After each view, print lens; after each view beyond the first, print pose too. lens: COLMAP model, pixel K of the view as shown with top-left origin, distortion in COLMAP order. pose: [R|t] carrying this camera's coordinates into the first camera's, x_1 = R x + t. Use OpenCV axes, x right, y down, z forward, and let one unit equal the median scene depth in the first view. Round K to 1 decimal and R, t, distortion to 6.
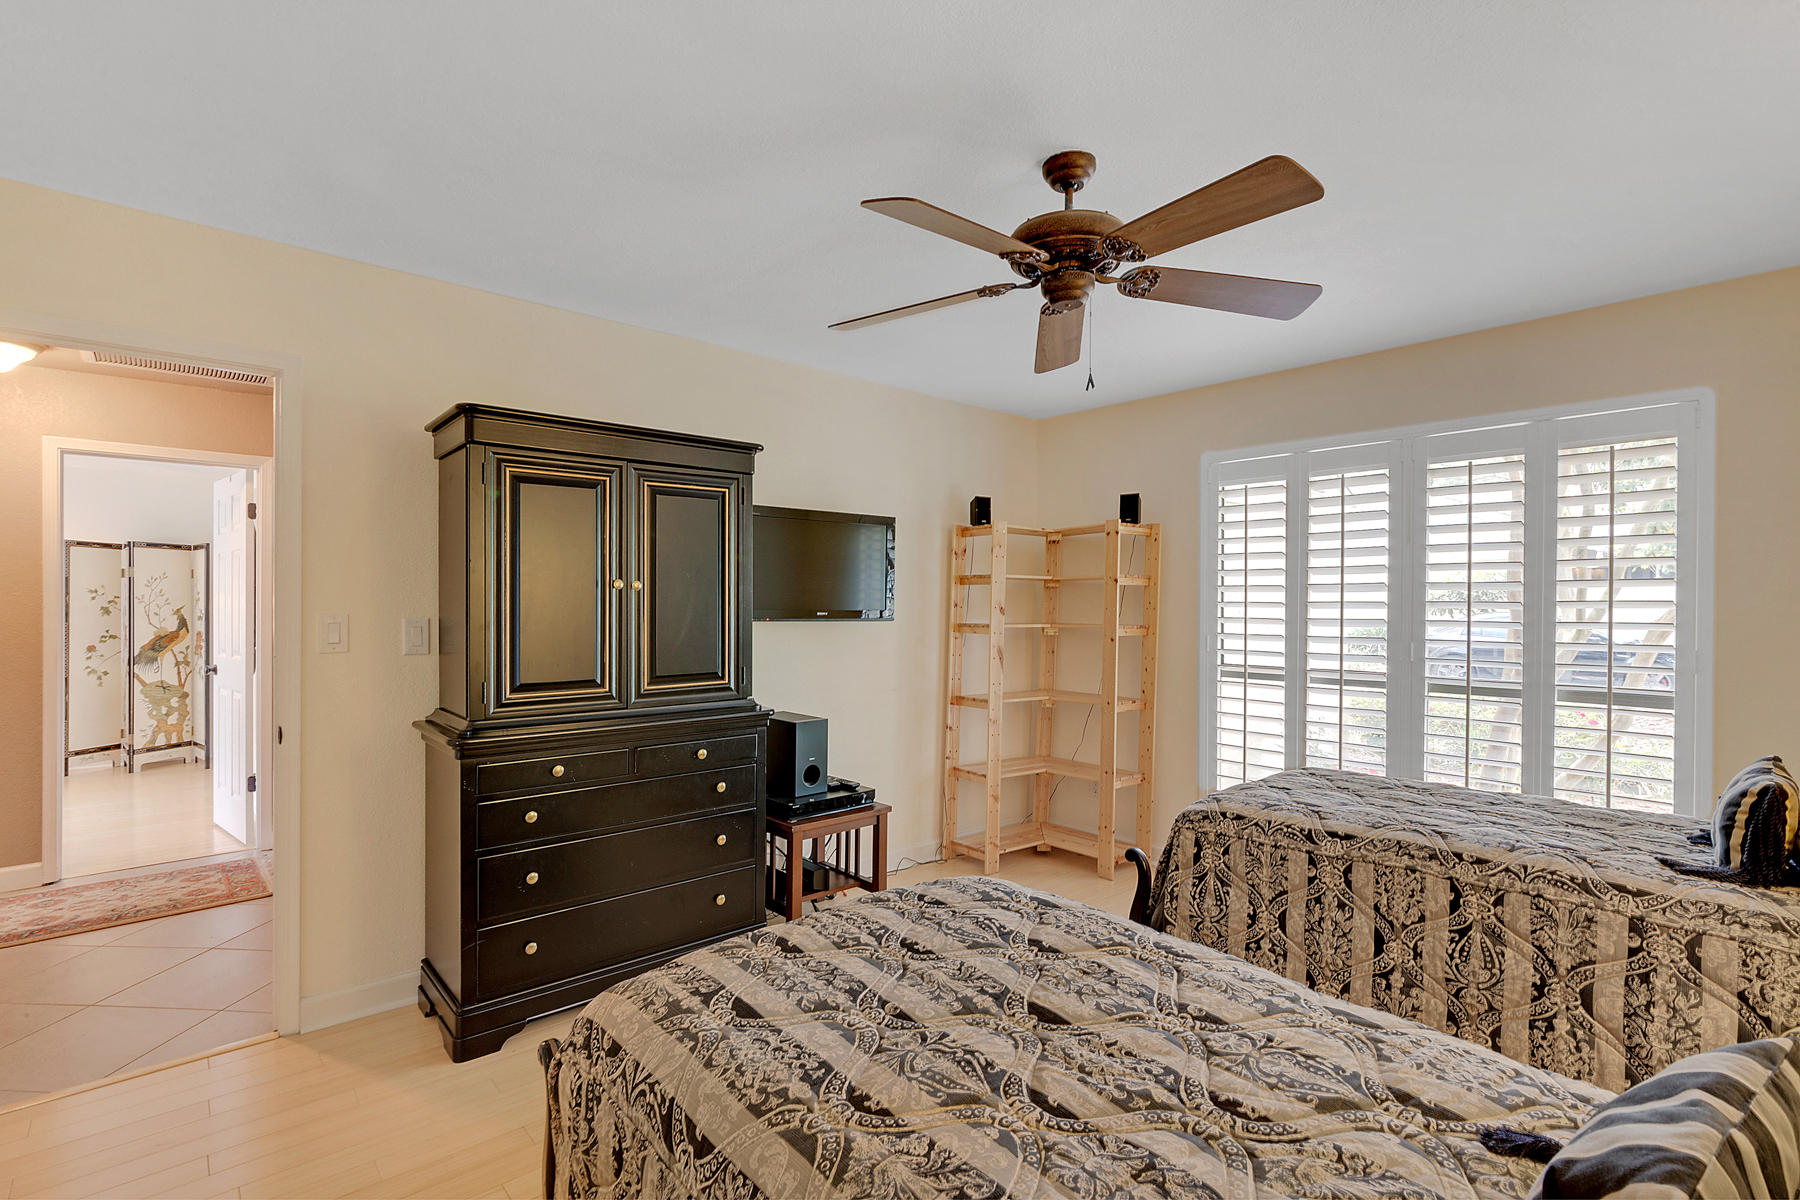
lens RADIAL K [[841.3, 0, 900.0], [0, 841.3, 600.0], [0, 0, 1]] dist [0.003280, 0.000286]
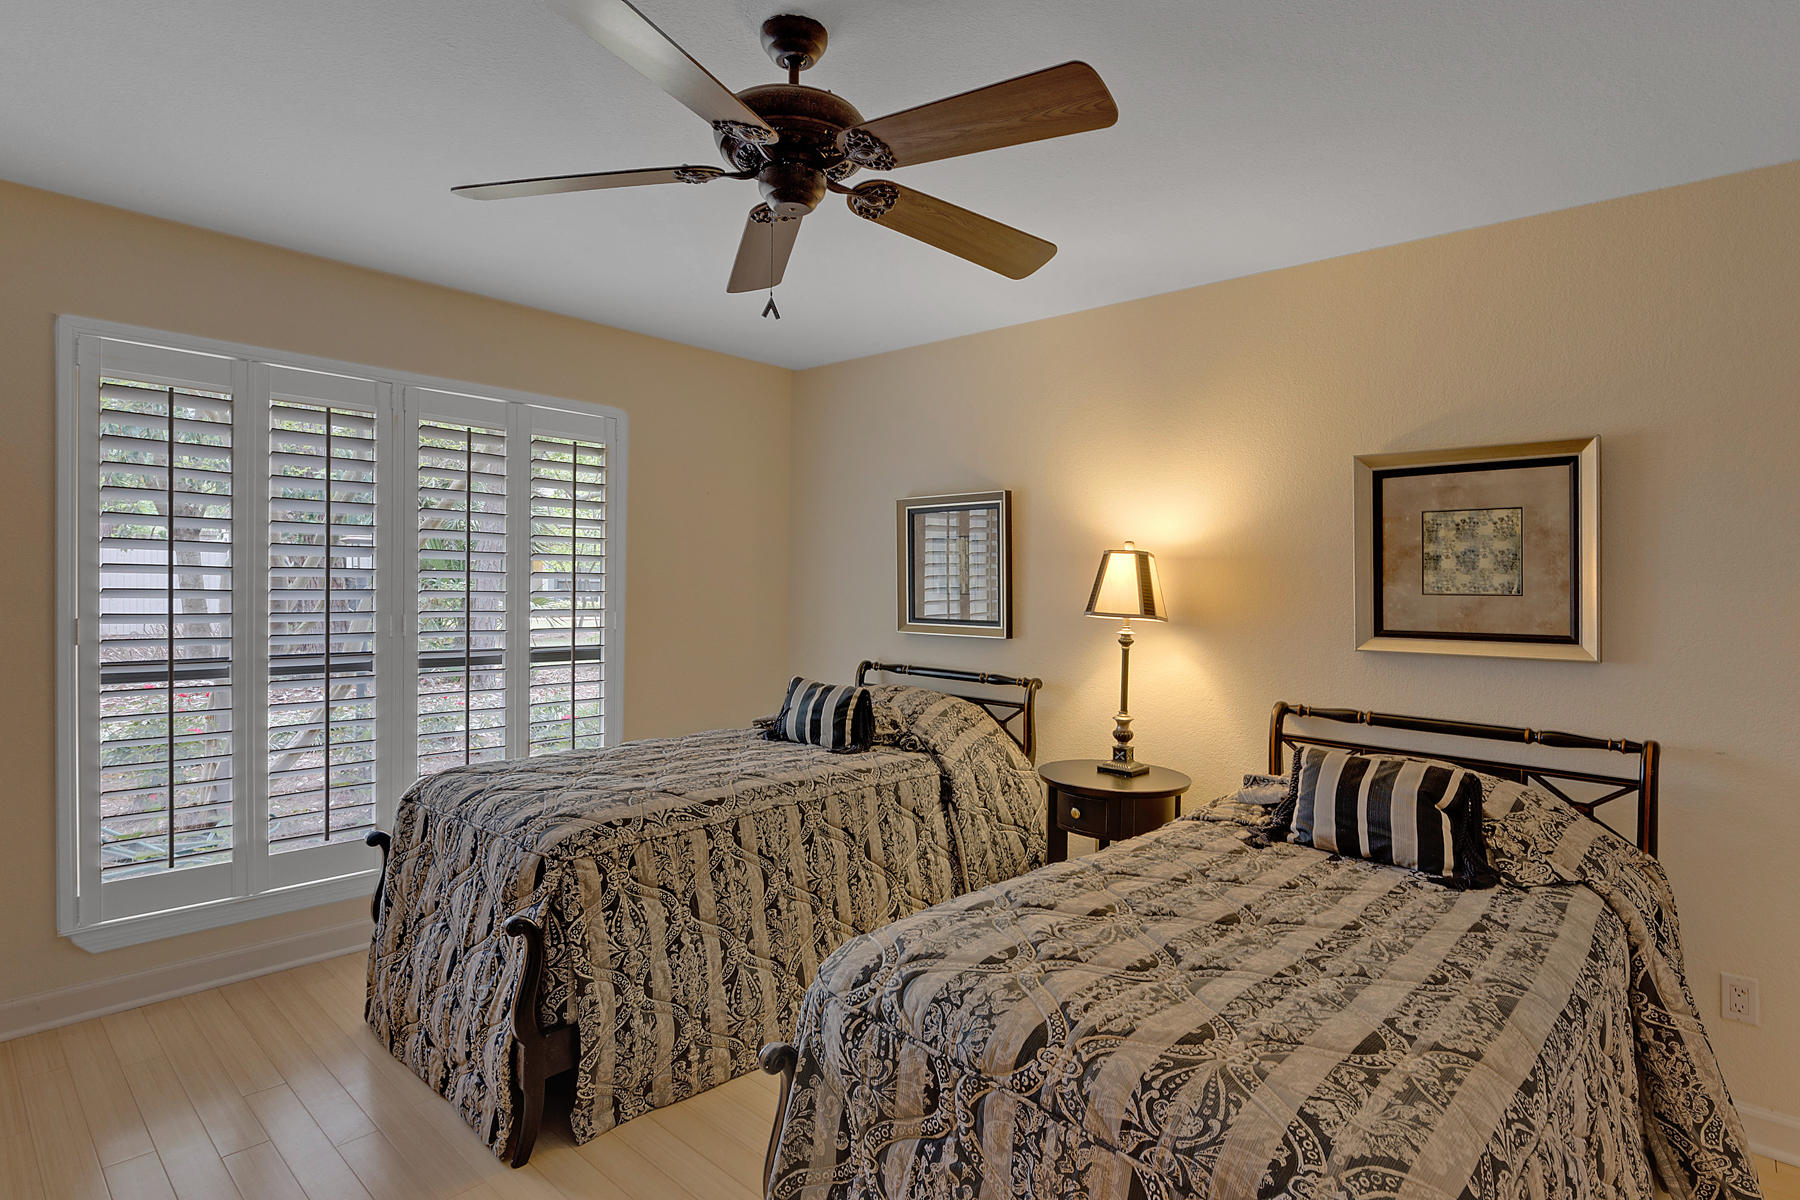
lens RADIAL K [[925.1, 0, 897.7], [0, 925.1, 579.6], [0, 0, 1]] dist [-0.002349, -0.000348]
pose [[-0.094284, -0.001355, 0.995544, -0.651678], [-0.020069, 0.999798, -0.000540, 0.002667], [-0.995343, -0.020031, -0.094292, 0.915674]]
